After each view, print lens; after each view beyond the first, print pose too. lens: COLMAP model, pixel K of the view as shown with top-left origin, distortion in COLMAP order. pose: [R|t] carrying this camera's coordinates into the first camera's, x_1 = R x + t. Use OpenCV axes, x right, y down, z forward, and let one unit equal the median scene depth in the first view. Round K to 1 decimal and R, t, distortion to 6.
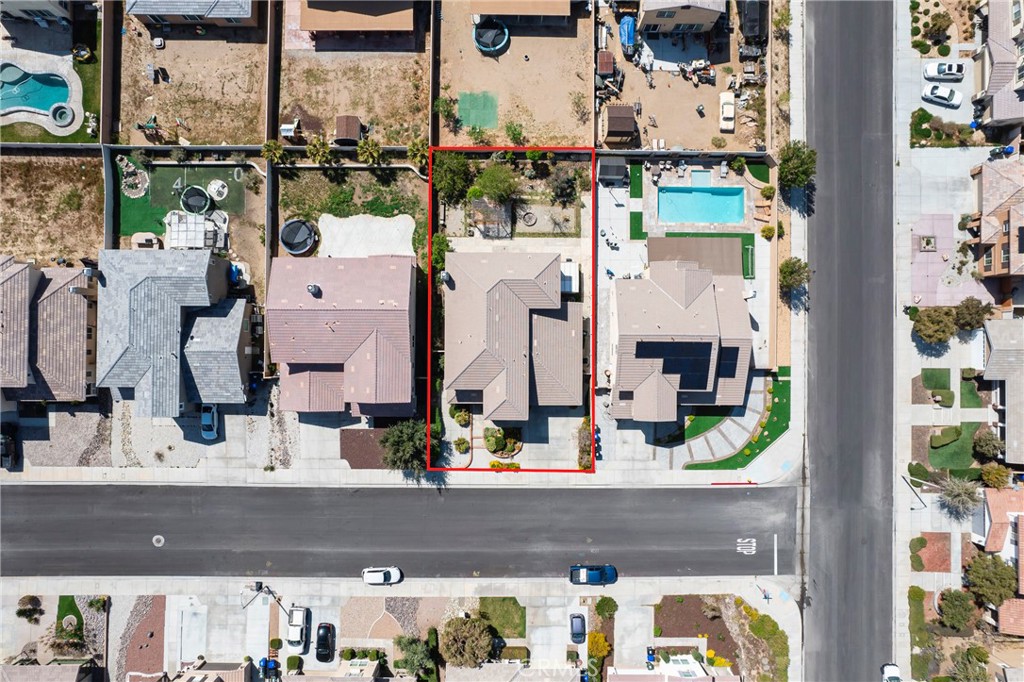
lens RADIAL K [[653.2, 0, 497.2], [0, 653.2, 342.7], [0, 0, 1]] dist [-0.041735, 0.057106]
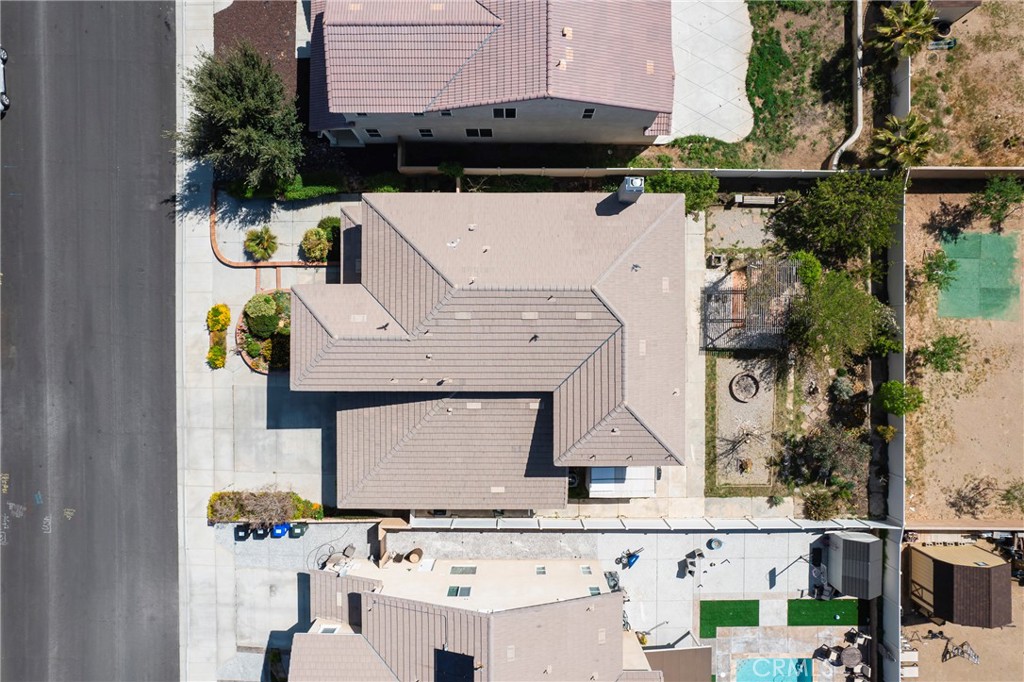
lens RADIAL K [[653.2, 0, 497.2], [0, 653.2, 342.7], [0, 0, 1]] dist [-0.041735, 0.057106]
pose [[0.004655, 0.999969, 0.006307, 0.013831], [-0.999620, 0.004482, 0.027196, -0.025347], [0.027167, -0.006431, 0.999610, 0.530526]]
